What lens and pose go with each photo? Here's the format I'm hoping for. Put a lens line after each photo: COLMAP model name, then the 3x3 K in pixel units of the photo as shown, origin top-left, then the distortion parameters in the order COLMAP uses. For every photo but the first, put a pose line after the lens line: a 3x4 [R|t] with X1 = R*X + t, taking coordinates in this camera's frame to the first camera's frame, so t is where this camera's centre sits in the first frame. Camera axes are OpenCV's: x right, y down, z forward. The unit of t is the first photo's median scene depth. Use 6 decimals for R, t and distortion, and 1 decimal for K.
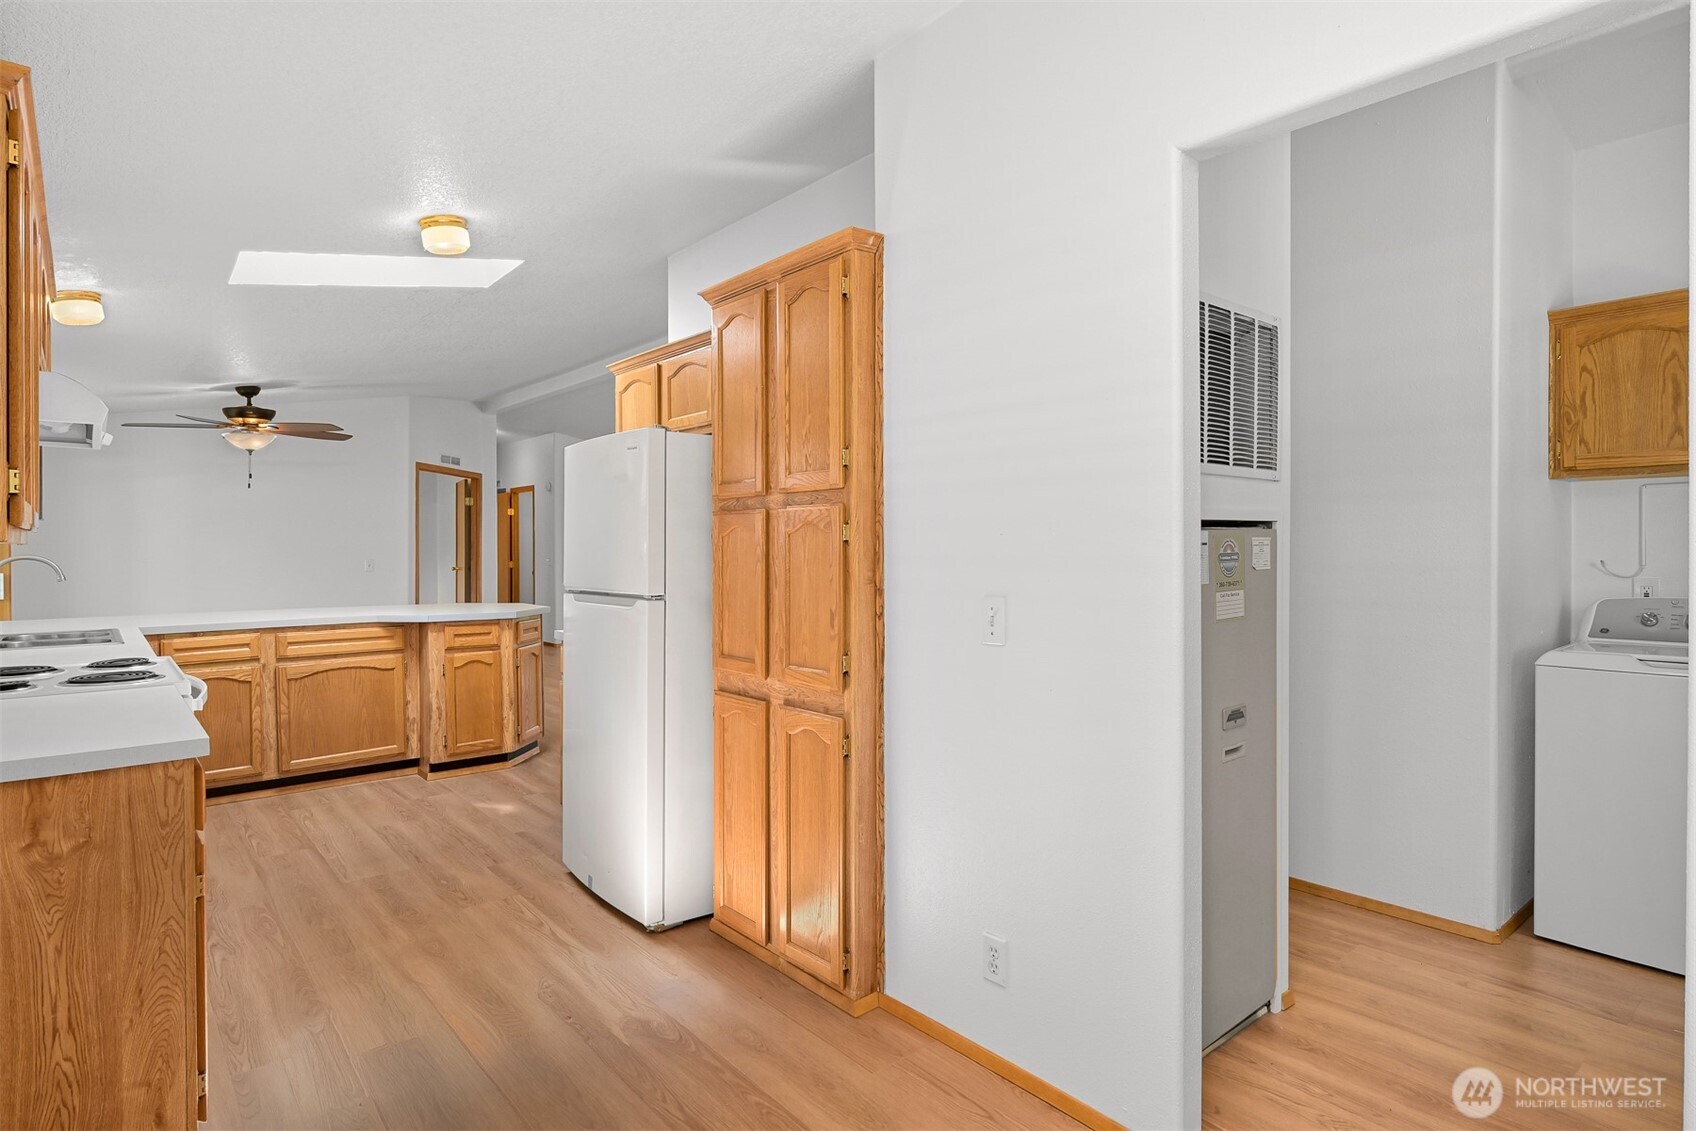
lens RADIAL K [[896.4, 0, 852.4], [0, 896.4, 562.9], [0, 0, 1]] dist [-0.019889, 0.000183]
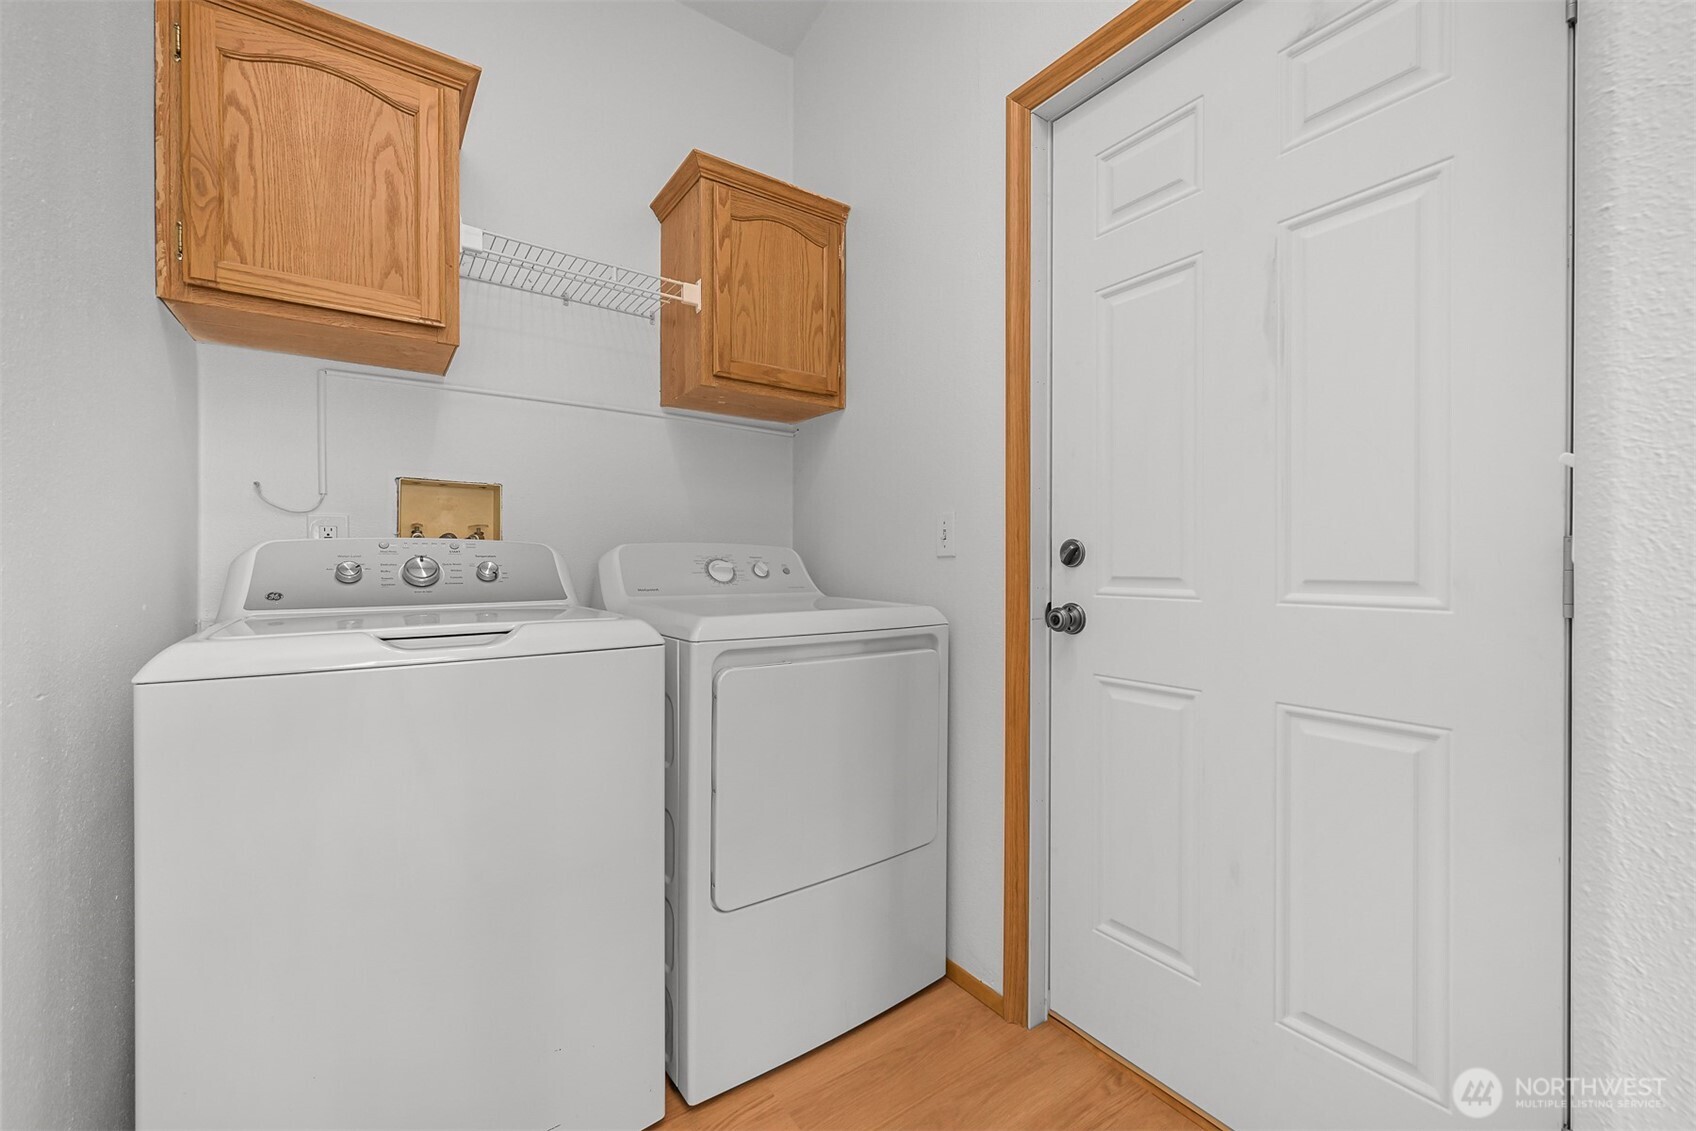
lens RADIAL K [[681.7, 0, 855.9], [0, 681.7, 567.2], [0, 0, 1]] dist [-0.004193, 0.000861]
pose [[0.095312, -0.009522, 0.995402, 0.457138], [0.009298, 0.999919, 0.008675, 0.058357], [-0.995404, 0.008428, 0.095393, 0.592213]]
